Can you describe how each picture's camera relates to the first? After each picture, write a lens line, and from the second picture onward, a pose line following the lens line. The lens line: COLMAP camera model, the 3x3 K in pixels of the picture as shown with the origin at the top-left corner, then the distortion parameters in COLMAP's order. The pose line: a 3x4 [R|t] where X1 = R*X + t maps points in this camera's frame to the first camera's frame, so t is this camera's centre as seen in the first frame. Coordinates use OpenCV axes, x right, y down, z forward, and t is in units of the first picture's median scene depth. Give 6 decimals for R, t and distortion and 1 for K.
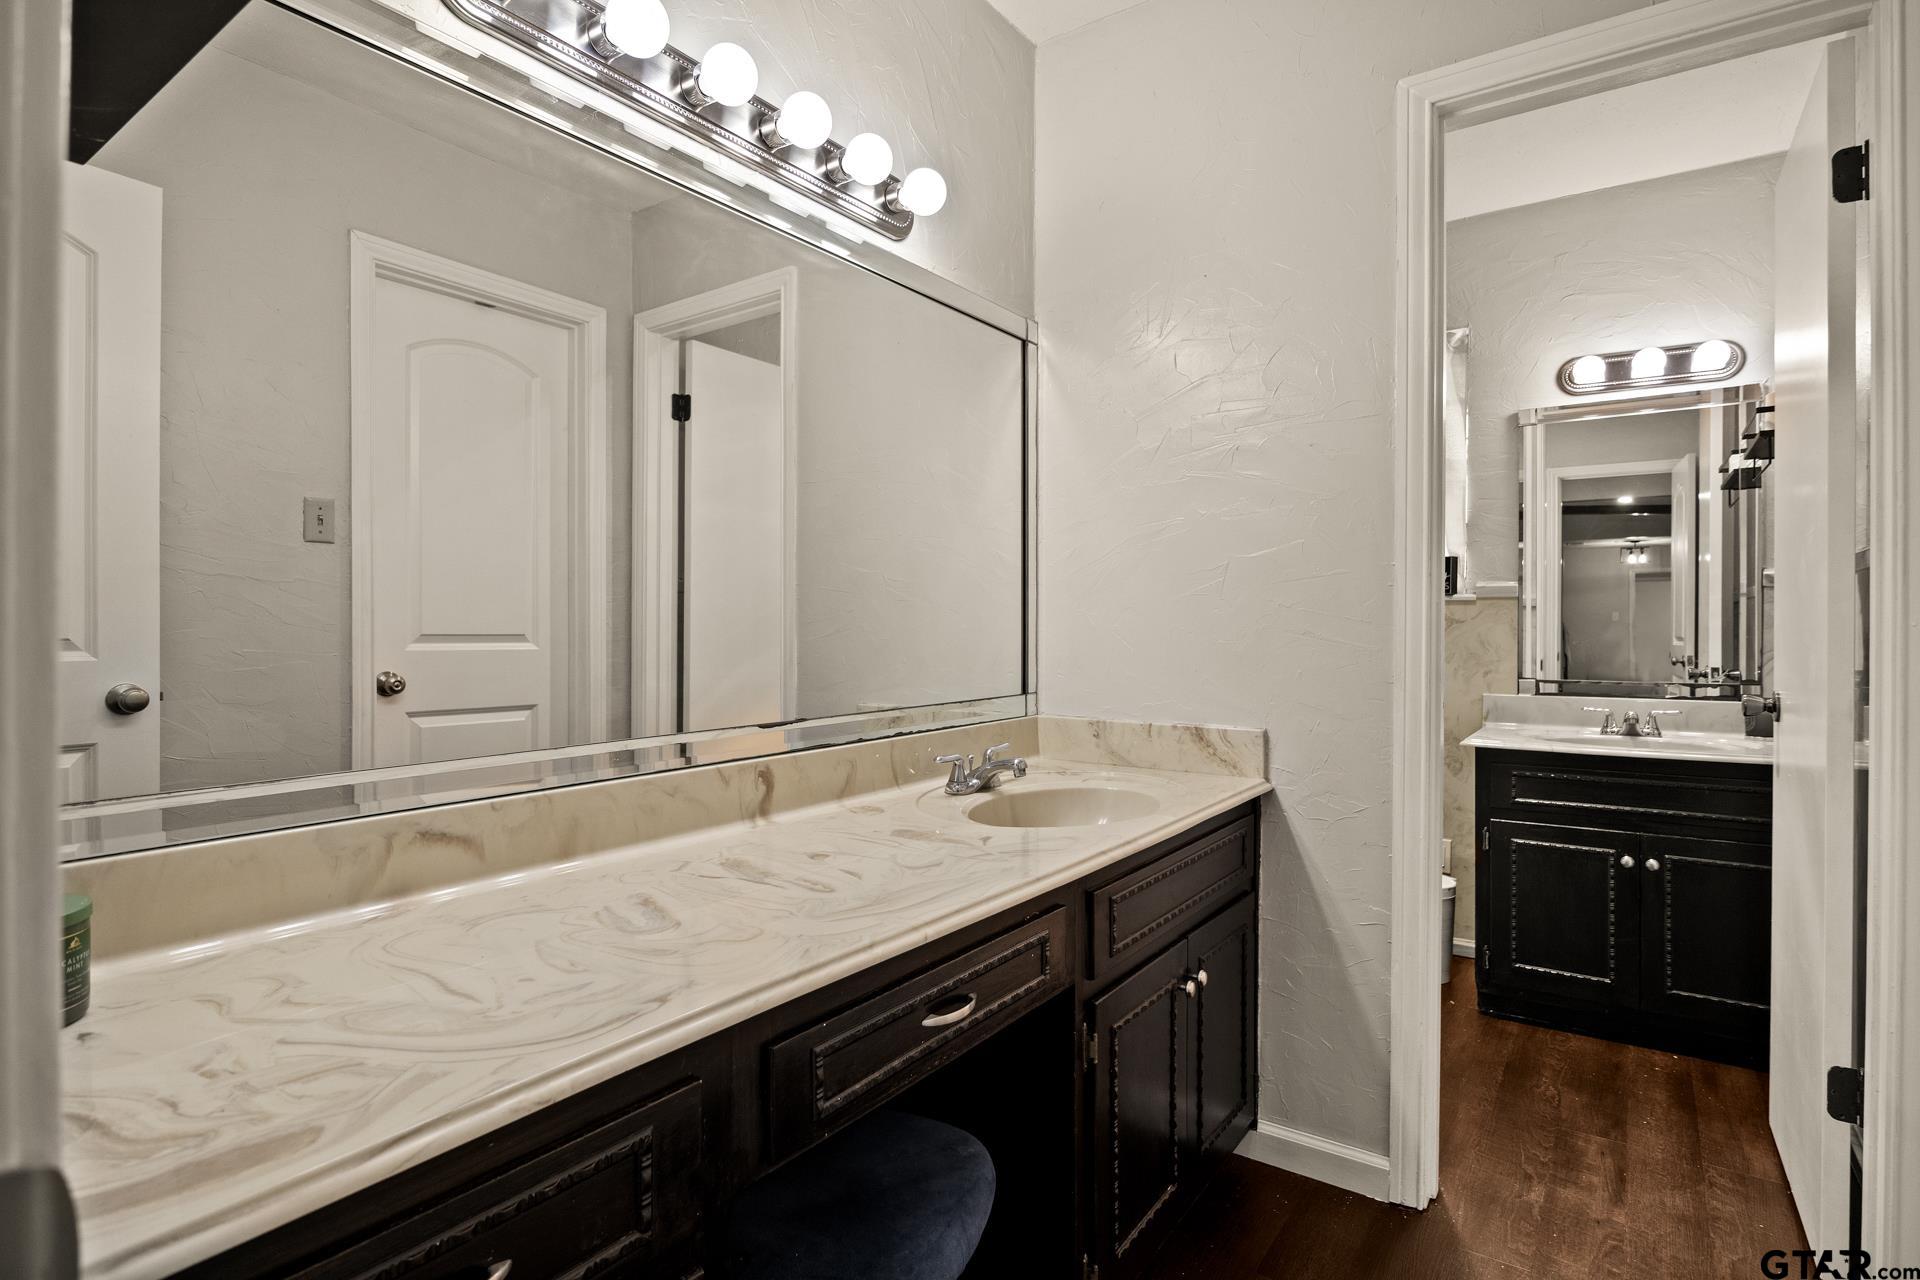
lens RADIAL K [[981.2, 0, 956.7], [0, 981.2, 639.9], [0, 0, 1]] dist [-0.014945, -0.000479]
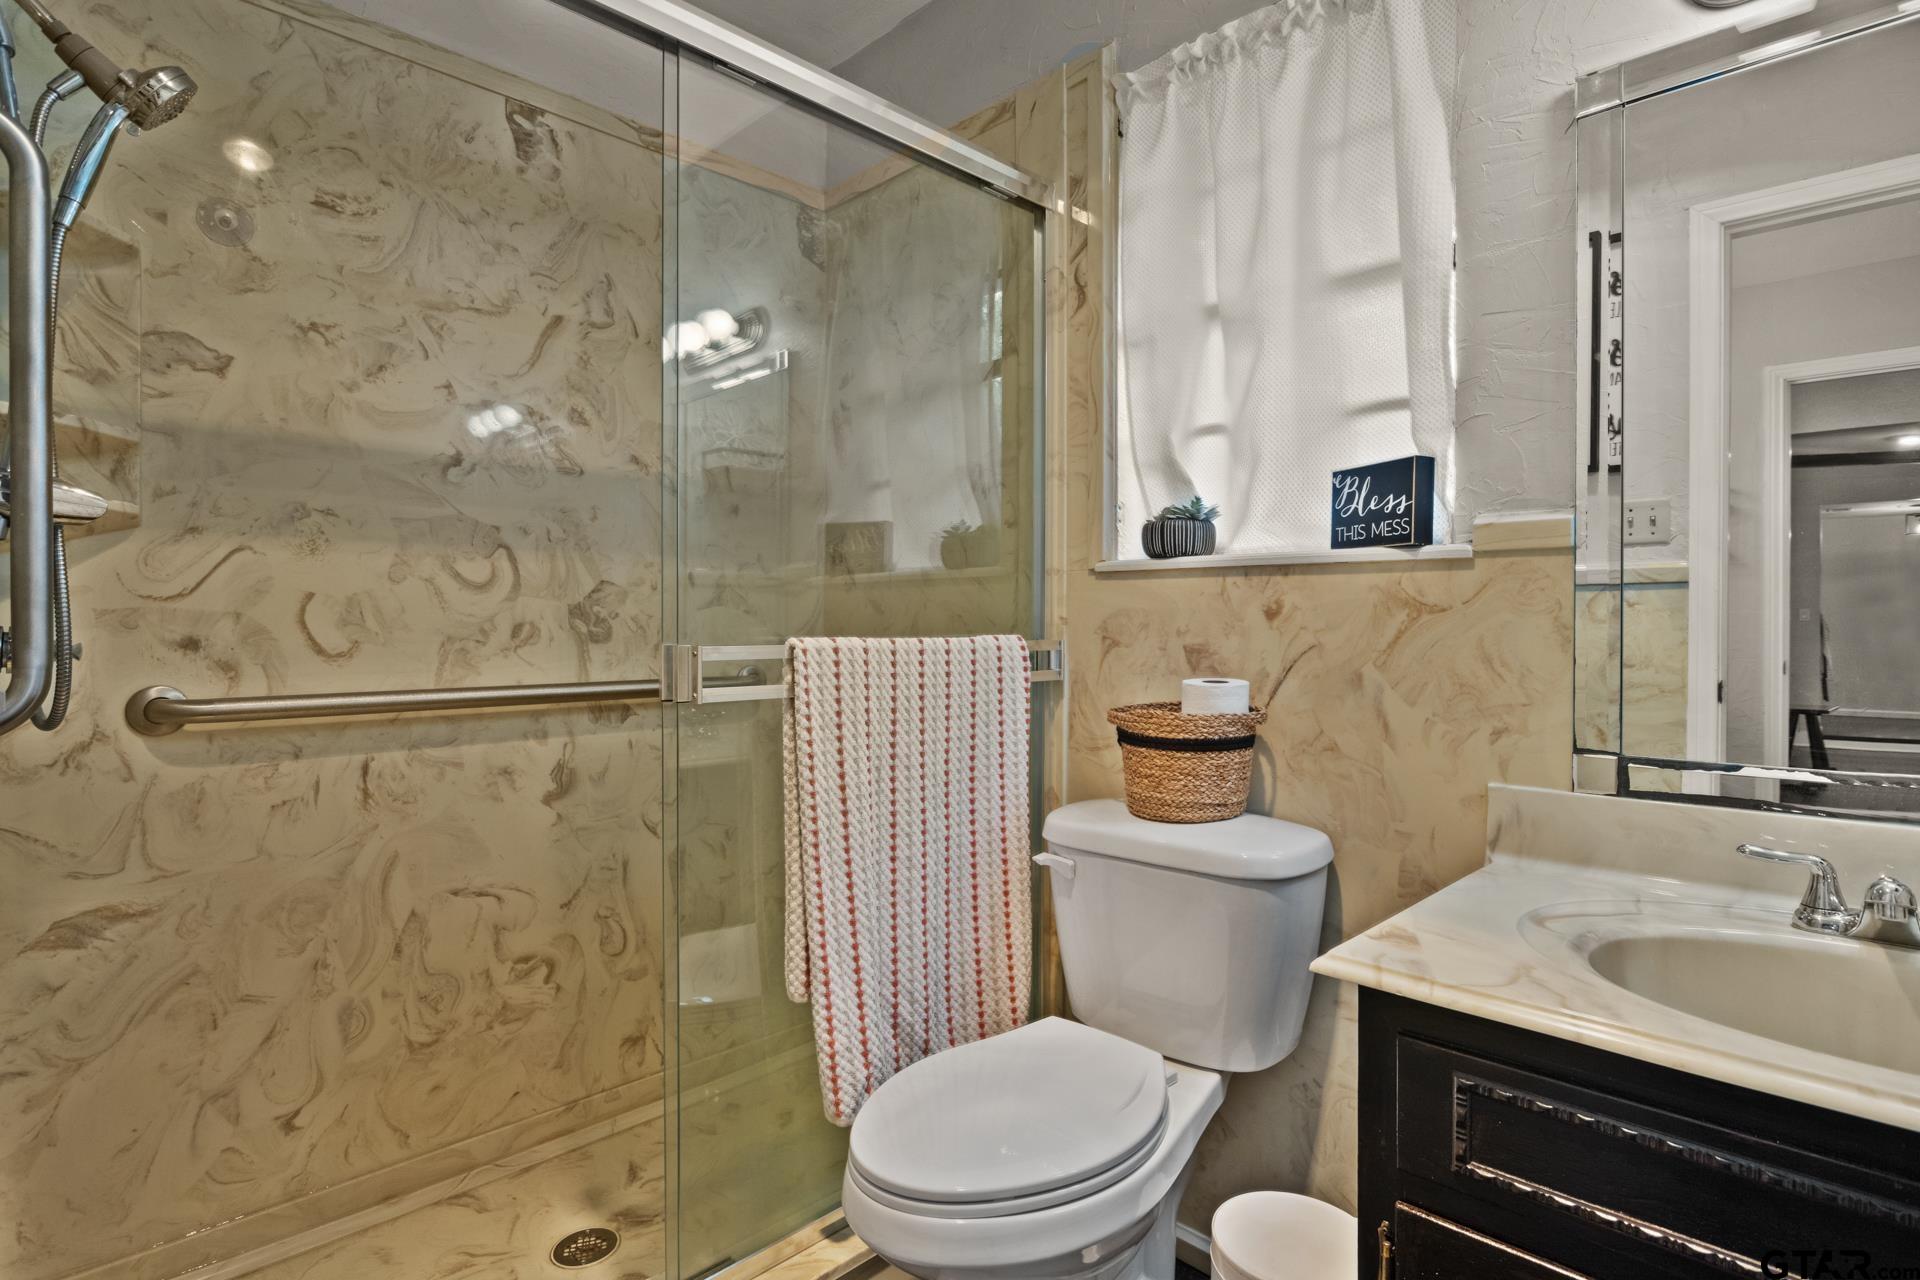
lens RADIAL K [[981.2, 0, 961.6], [0, 981.2, 630.1], [0, 0, 1]] dist [-0.014945, -0.000479]
pose [[0.984211, 0.000542, -0.176997, 0.391016], [-0.000693, 0.999999, -0.000794, -0.009201], [0.176996, 0.000904, 0.984211, 0.551680]]
